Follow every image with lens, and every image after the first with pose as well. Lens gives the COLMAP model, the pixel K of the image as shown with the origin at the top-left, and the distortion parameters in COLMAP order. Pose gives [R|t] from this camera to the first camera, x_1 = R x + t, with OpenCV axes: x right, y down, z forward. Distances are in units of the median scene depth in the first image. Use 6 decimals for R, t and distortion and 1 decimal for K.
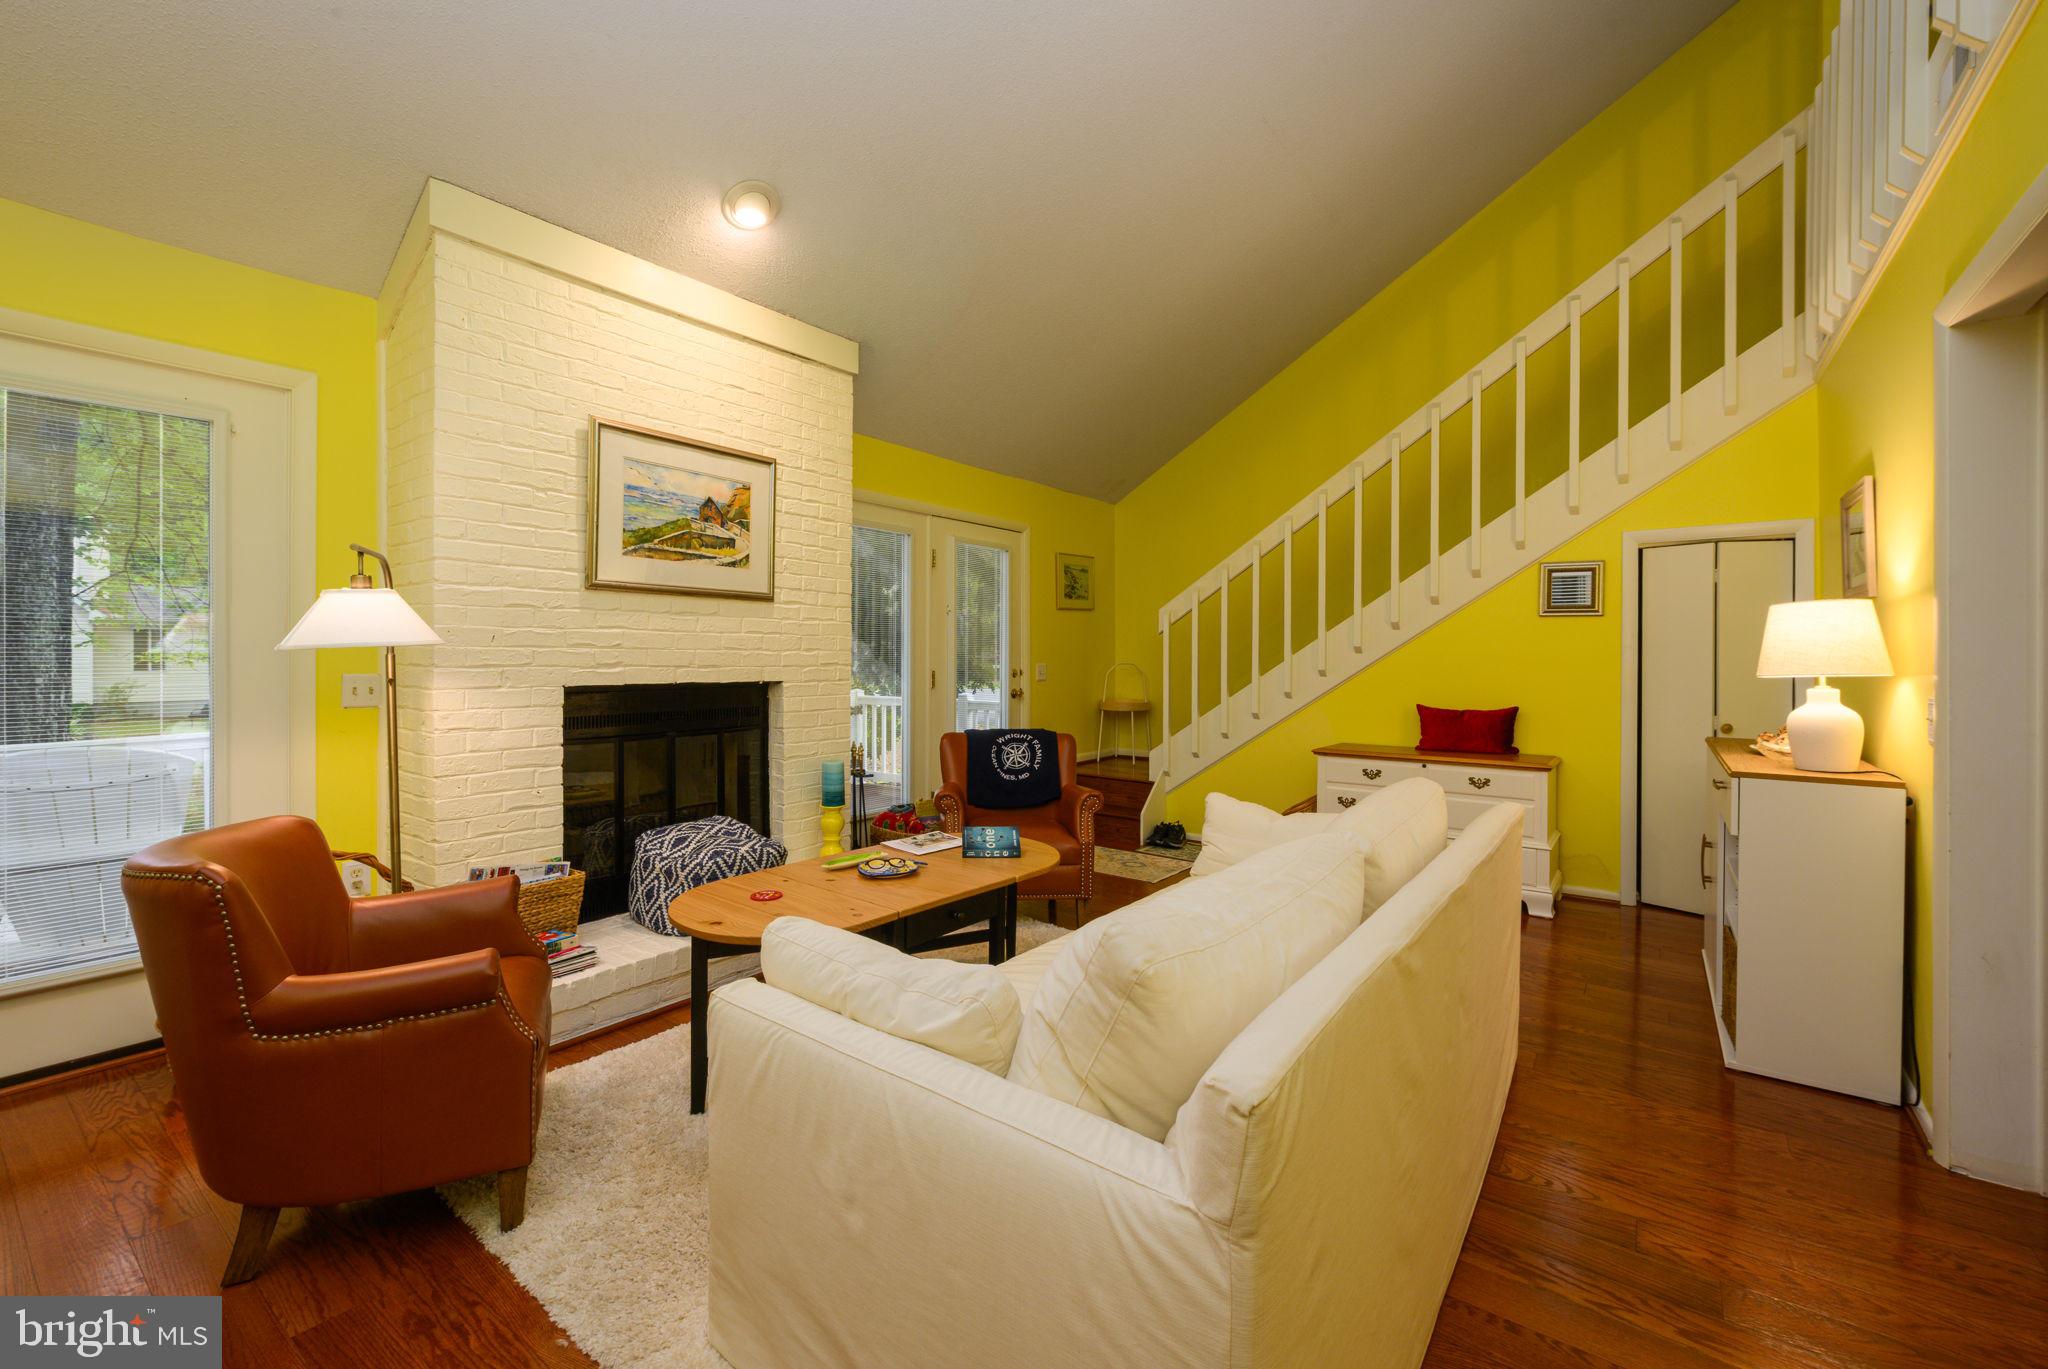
lens RADIAL K [[854.3, 0, 1024.0], [0, 854.3, 684.5], [0, 0, 1]] dist [0.000484, 0.000040]
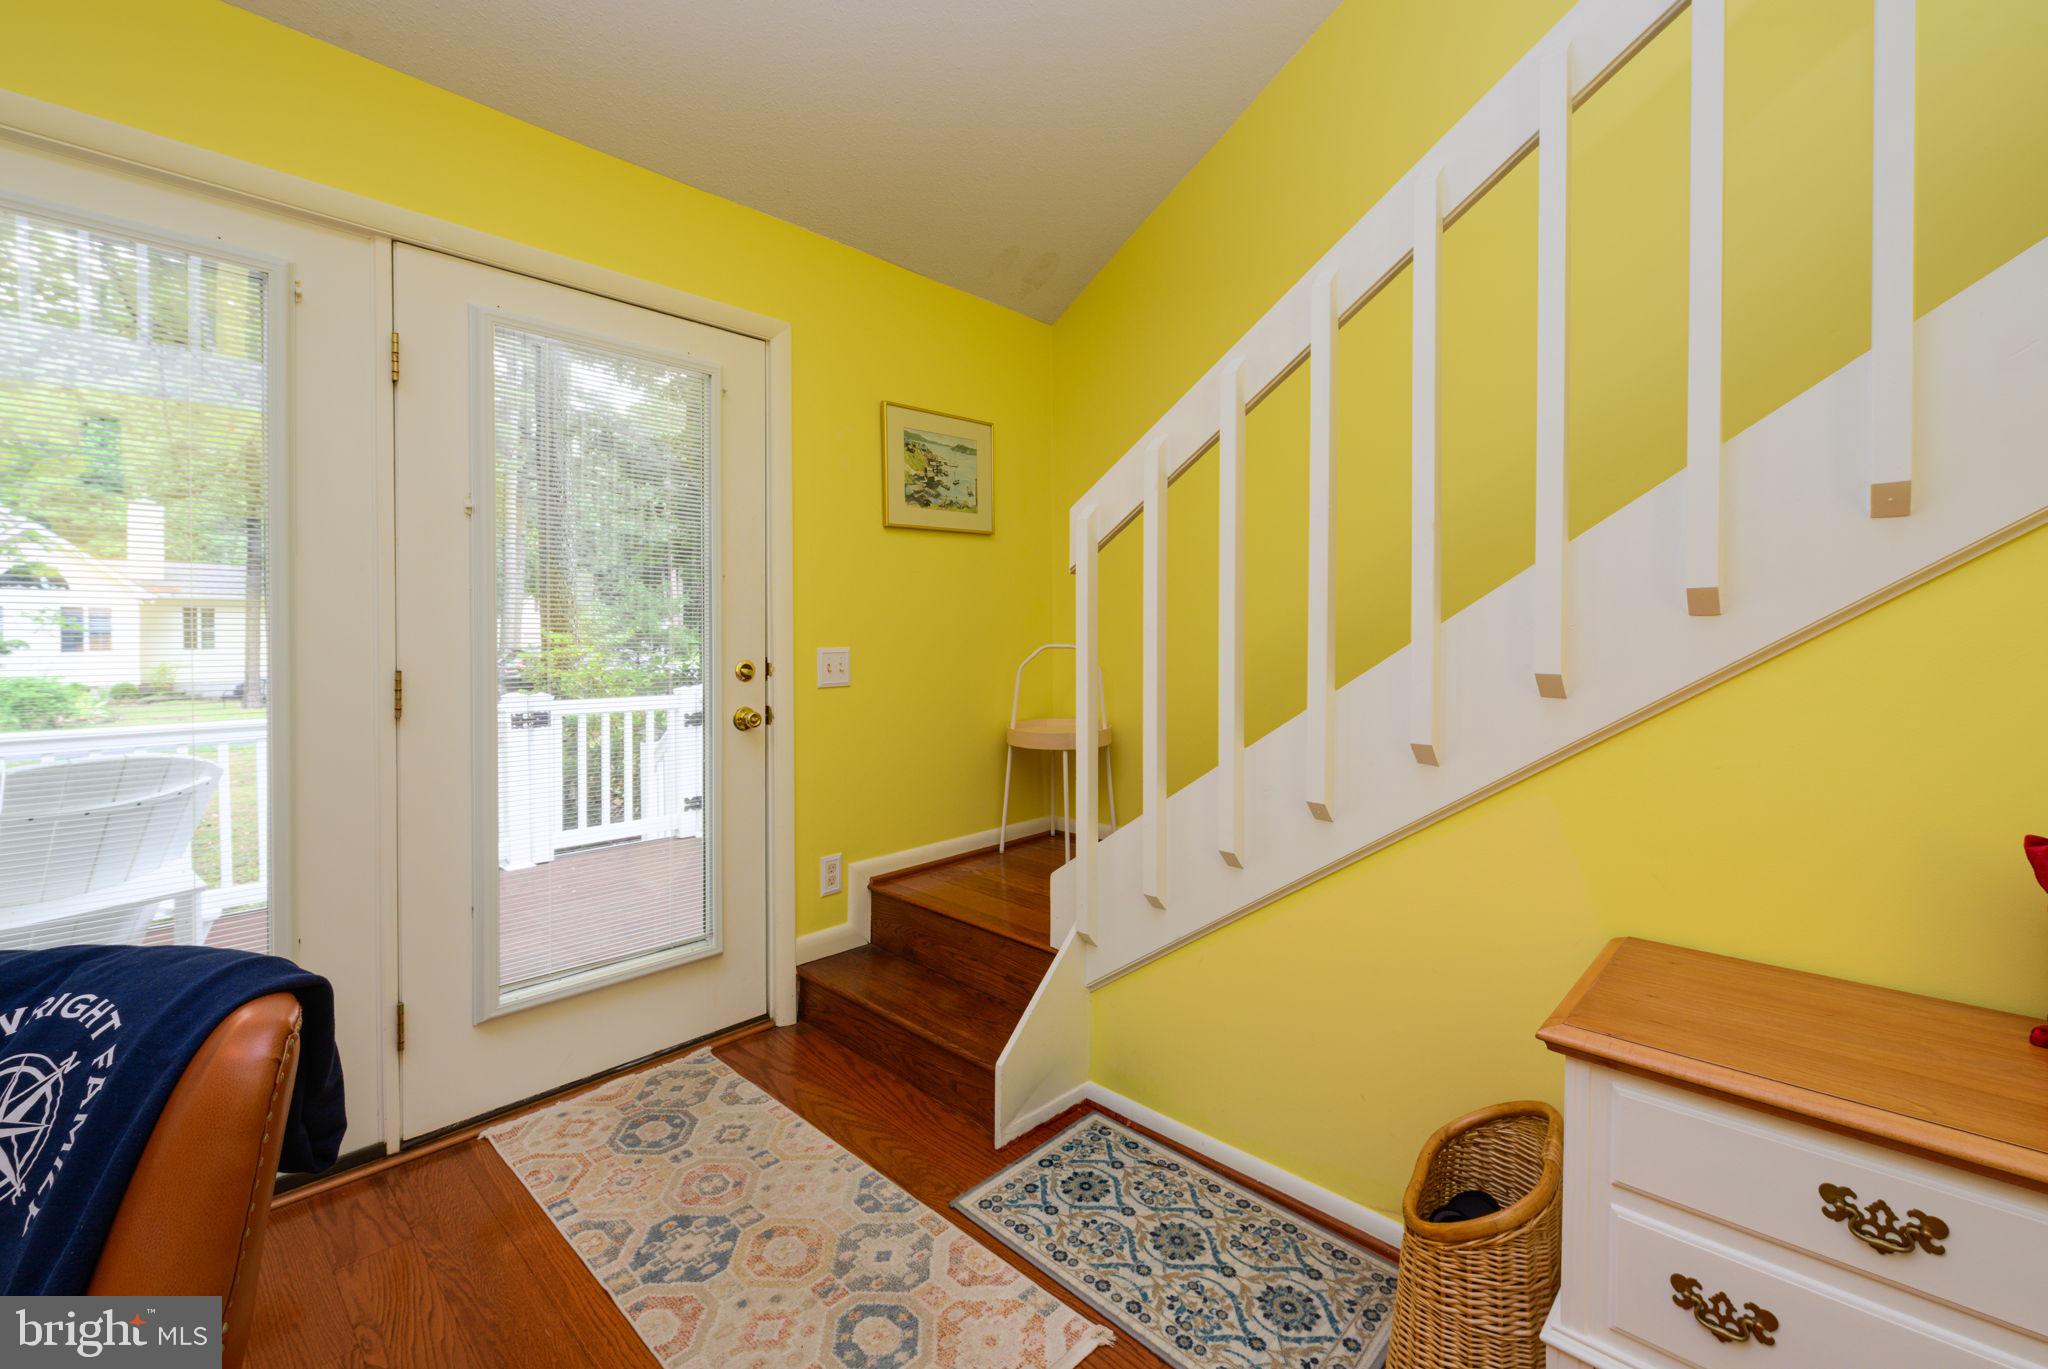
lens RADIAL K [[860.9, 0, 1026.8], [0, 860.9, 646.2], [0, 0, 1]] dist [0.000622, 0.000133]
pose [[0.992614, -0.000075, -0.121317, 0.191458], [-0.002379, 0.999796, -0.020082, -0.017775], [0.121294, 0.020222, 0.992411, 0.627703]]
